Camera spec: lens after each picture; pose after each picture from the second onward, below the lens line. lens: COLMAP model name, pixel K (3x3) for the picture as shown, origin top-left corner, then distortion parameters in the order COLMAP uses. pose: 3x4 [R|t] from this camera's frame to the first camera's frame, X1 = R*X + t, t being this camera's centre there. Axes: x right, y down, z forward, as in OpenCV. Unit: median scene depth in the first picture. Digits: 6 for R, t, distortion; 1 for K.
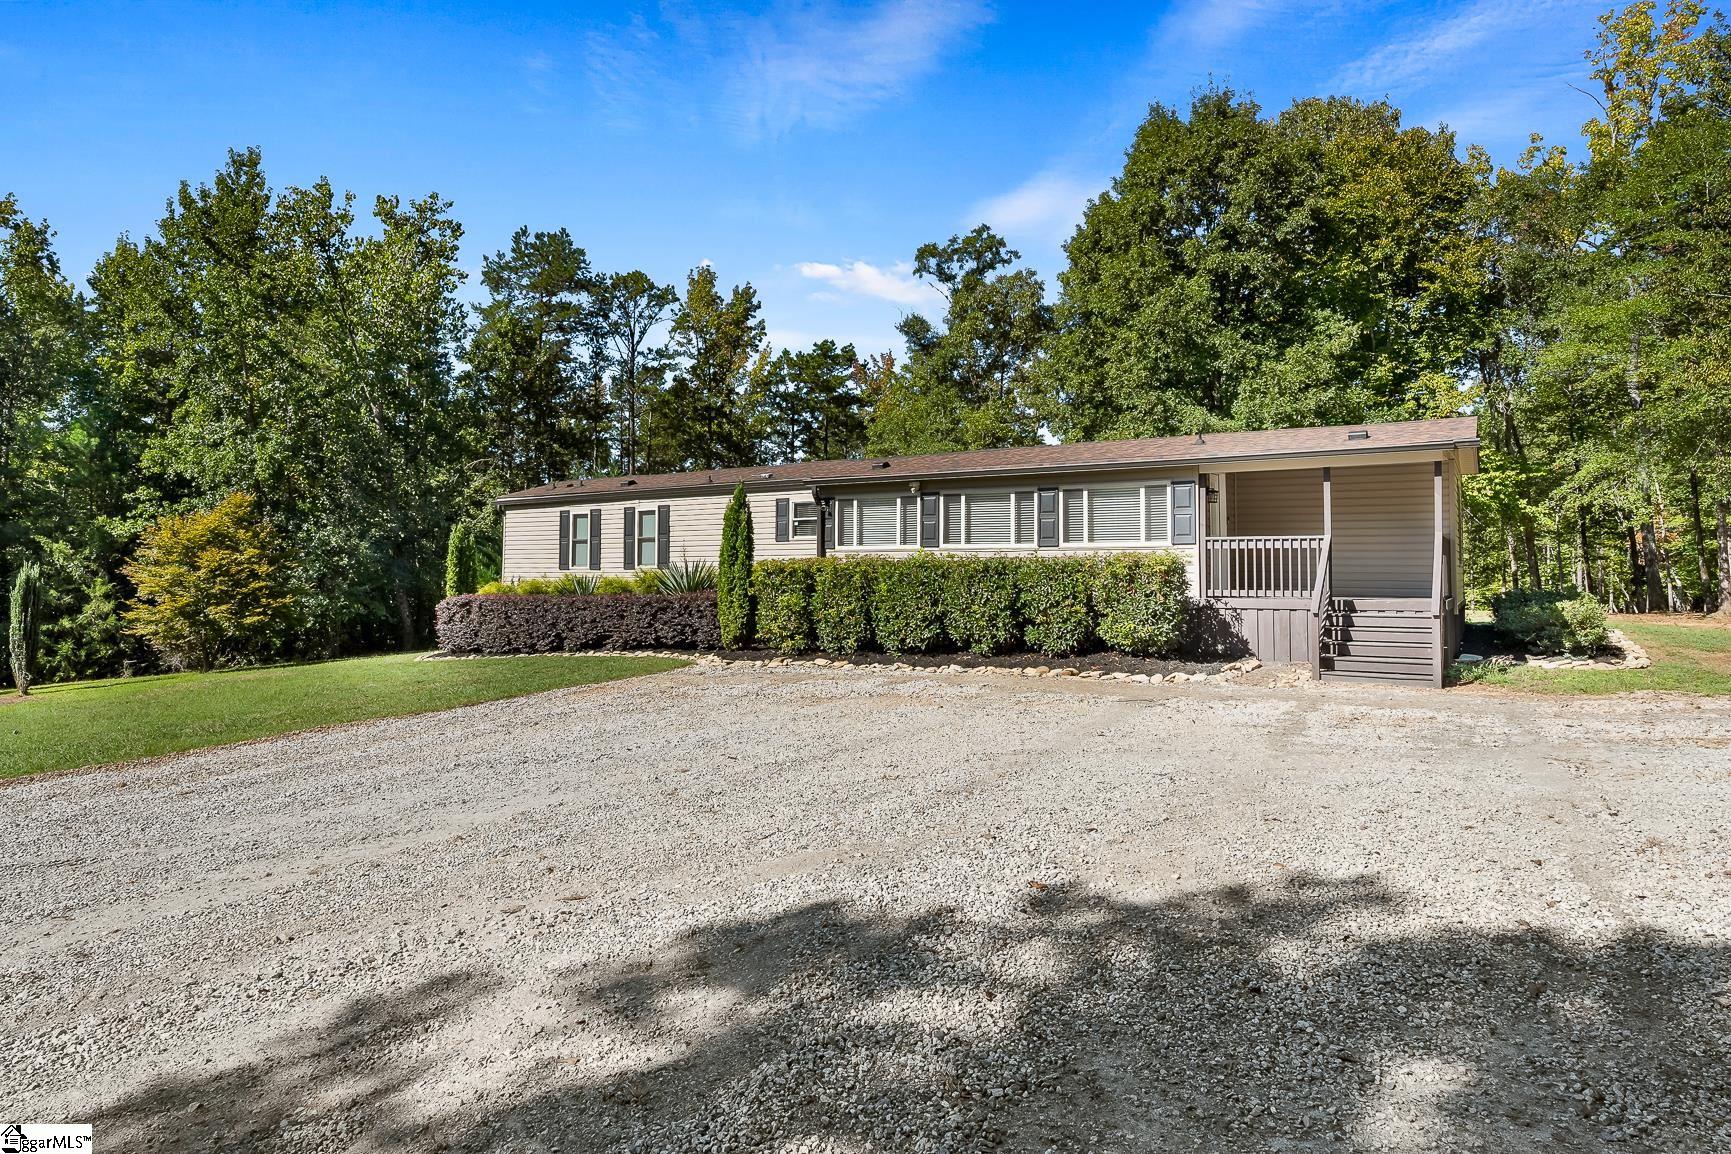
lens RADIAL K [[980.9, 0, 884.0], [0, 980.9, 546.4], [0, 0, 1]] dist [-0.004696, -0.000643]
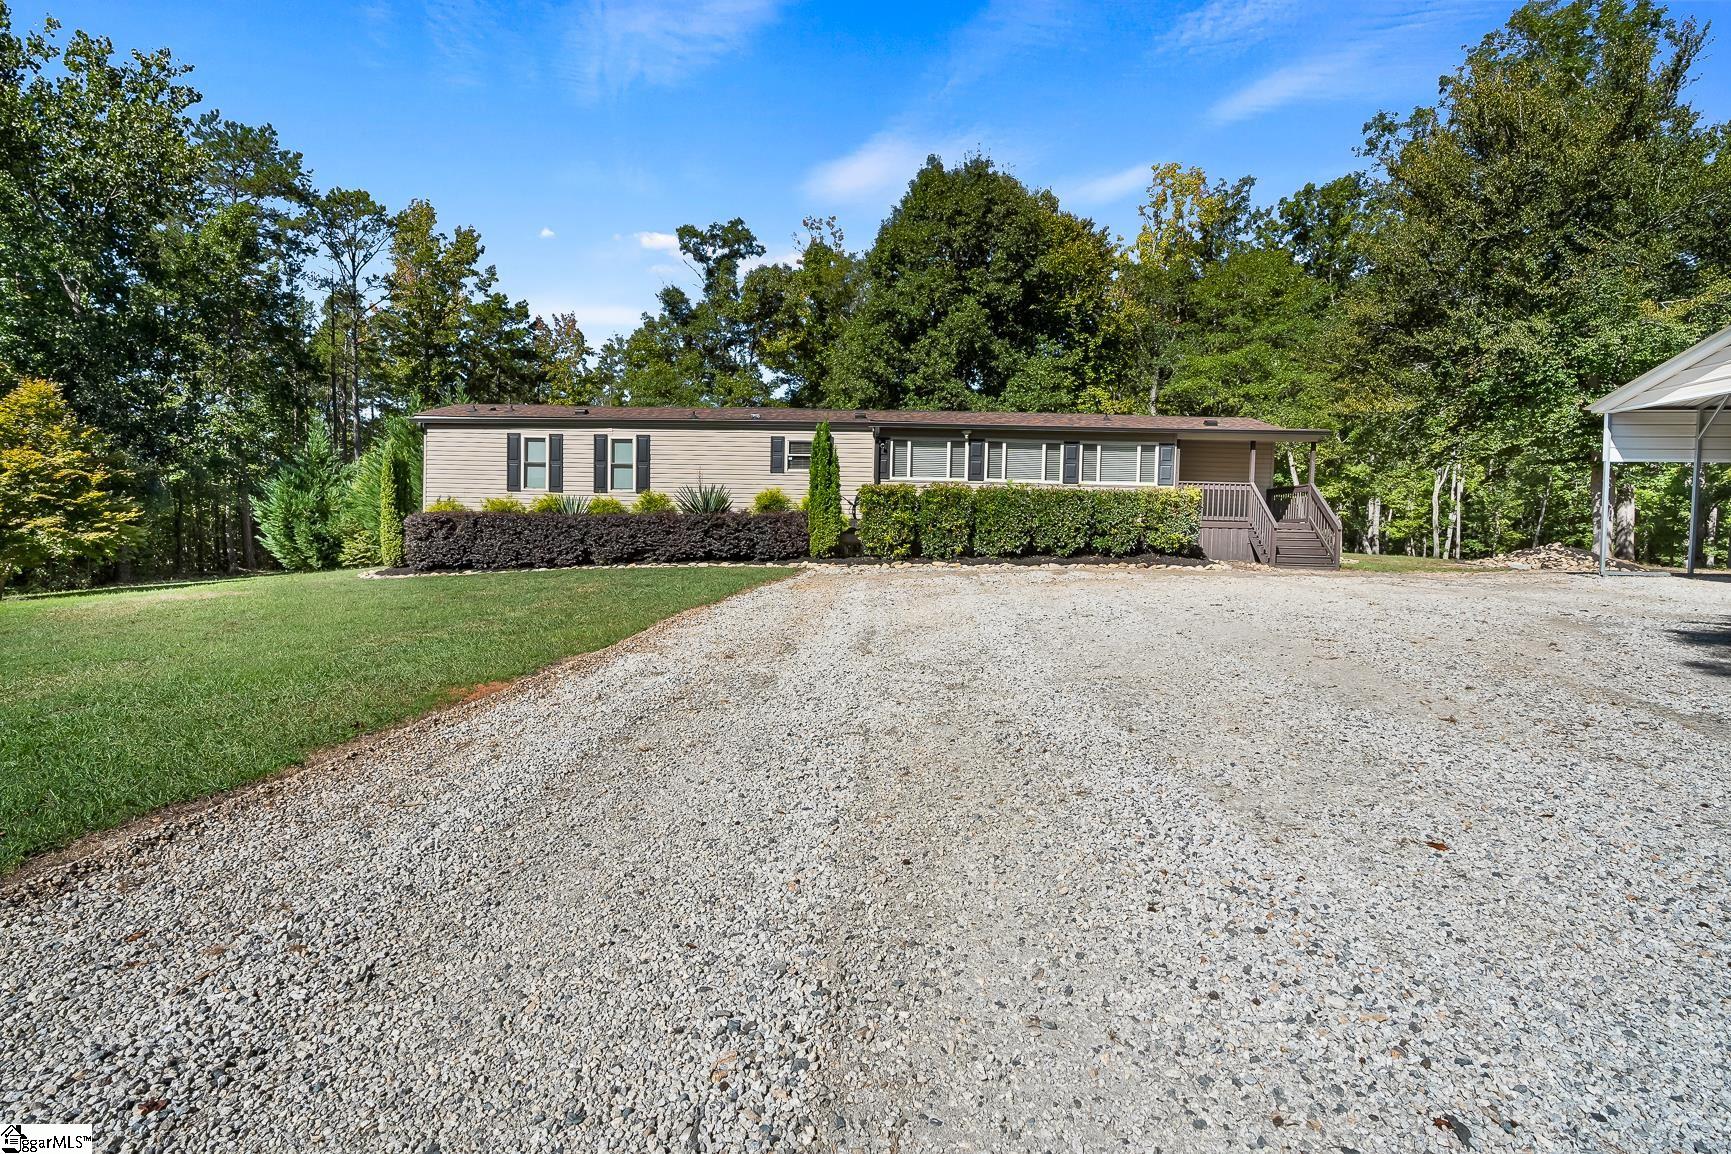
lens RADIAL K [[808.5, 0, 862.7], [0, 808.5, 579.0], [0, 0, 1]] dist [-0.007931, 0.001179]
pose [[0.871701, -0.010376, 0.489928, -0.426704], [-0.034919, 0.995919, 0.083220, 0.032723], [-0.488792, -0.089651, 0.867782, 0.073103]]
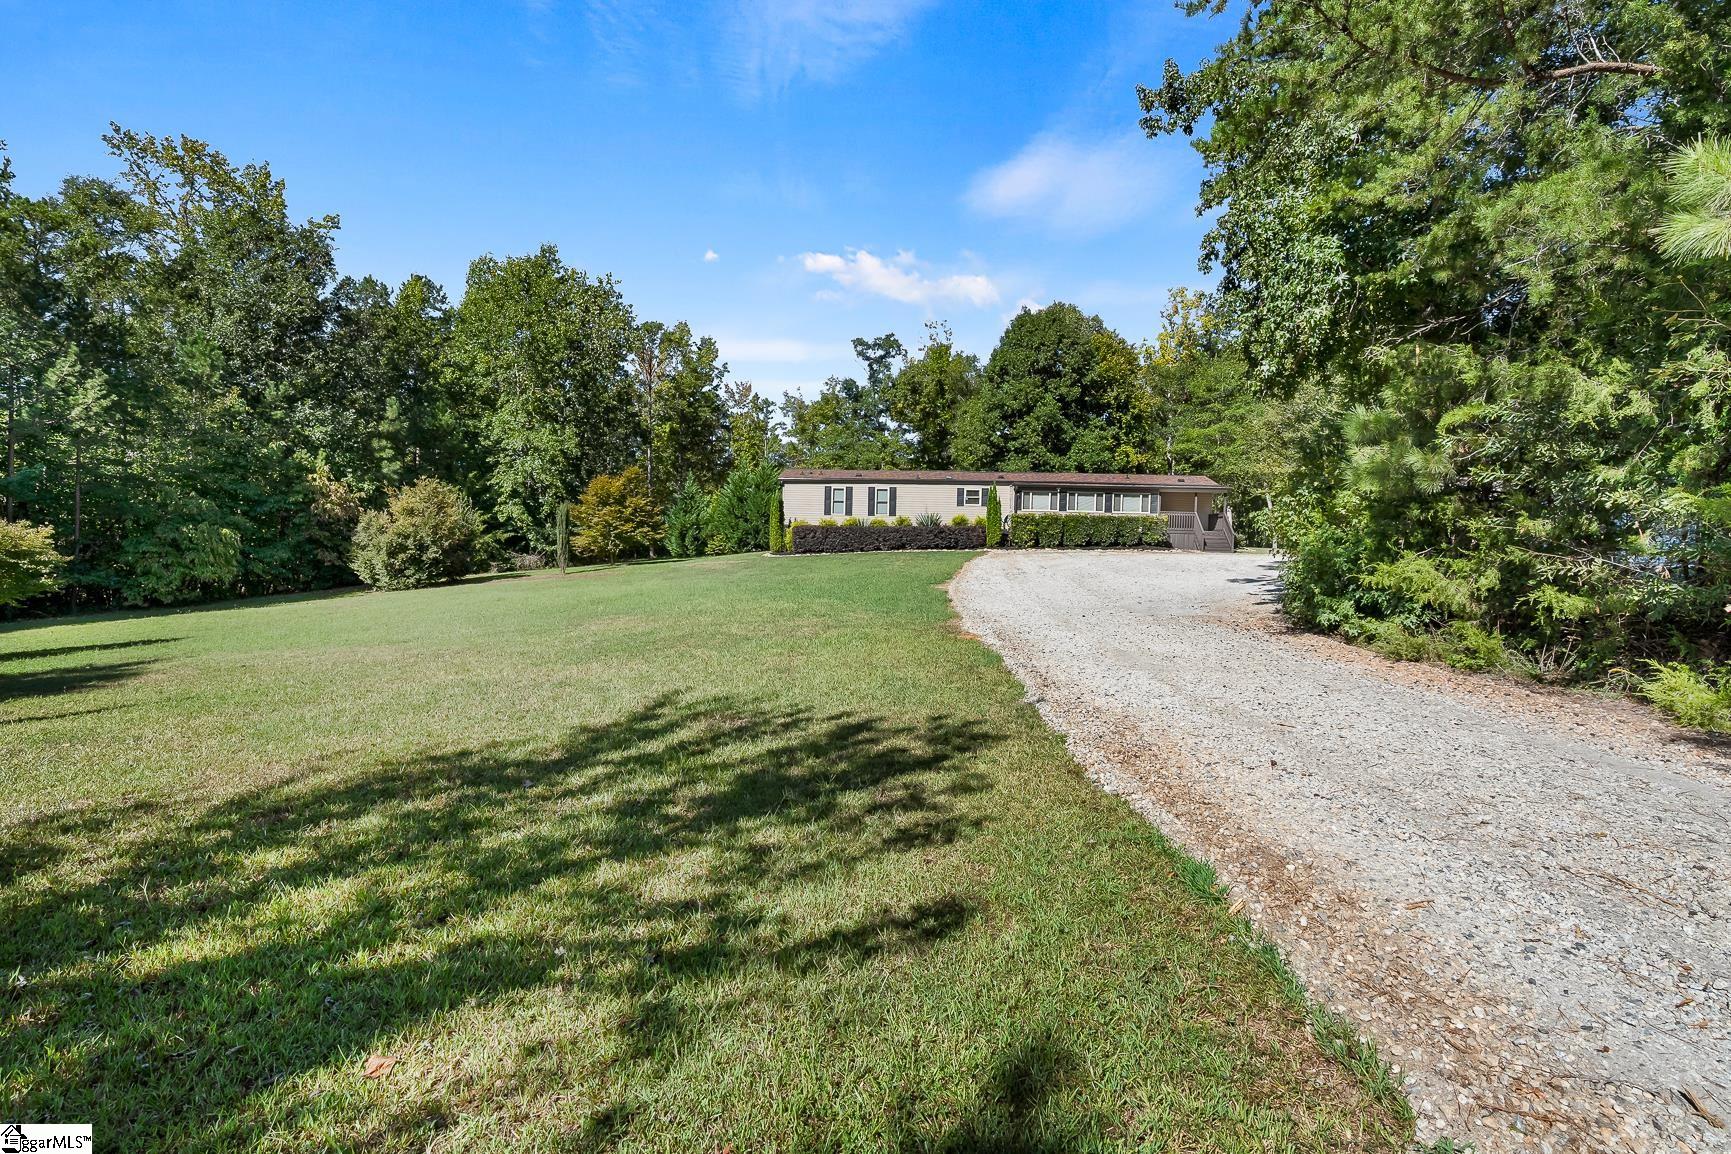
lens RADIAL K [[773.9, 0, 863.0], [0, 773.9, 585.8], [0, 0, 1]] dist [-0.001344, 0.003101]
pose [[0.899878, -0.005893, 0.436103, -0.983354], [-0.035061, 0.995695, 0.085802, 0.030274], [-0.434731, -0.092501, 0.895797, -0.523102]]
